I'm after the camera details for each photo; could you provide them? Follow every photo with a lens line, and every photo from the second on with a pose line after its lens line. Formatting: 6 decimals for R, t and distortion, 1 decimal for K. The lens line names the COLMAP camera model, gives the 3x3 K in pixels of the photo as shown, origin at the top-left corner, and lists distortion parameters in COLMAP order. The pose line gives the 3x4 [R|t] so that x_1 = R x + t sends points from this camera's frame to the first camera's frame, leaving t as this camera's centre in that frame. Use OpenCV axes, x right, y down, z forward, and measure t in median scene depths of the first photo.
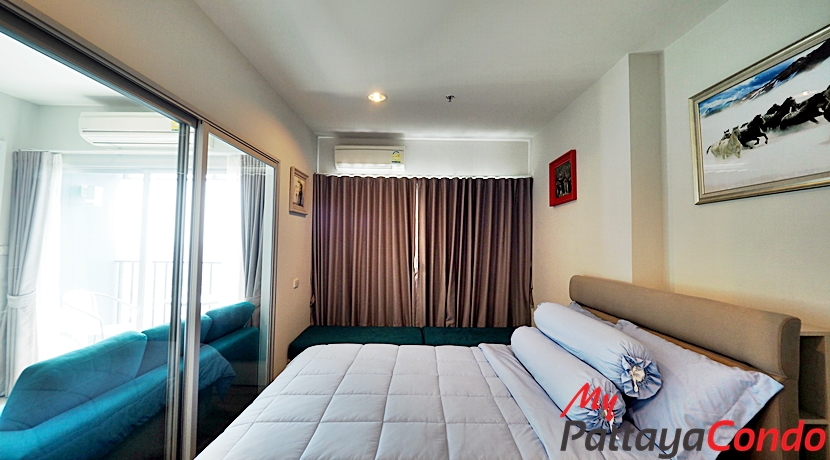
lens RADIAL K [[341.2, 0, 415.0], [0, 341.2, 230.0], [0, 0, 1]] dist [-0.024571, 0.008454]
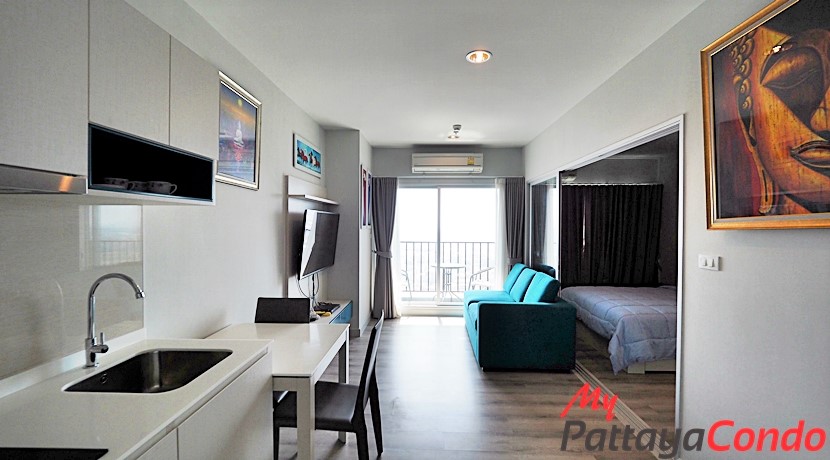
lens RADIAL K [[341.2, 0, 415.0], [0, 341.2, 230.0], [0, 0, 1]] dist [-0.024571, 0.008454]
pose [[0.999640, -0.015741, -0.021746, -0.744731], [0.016991, 0.998140, 0.058551, -0.057090], [0.020784, -0.058900, 0.998048, -0.559791]]
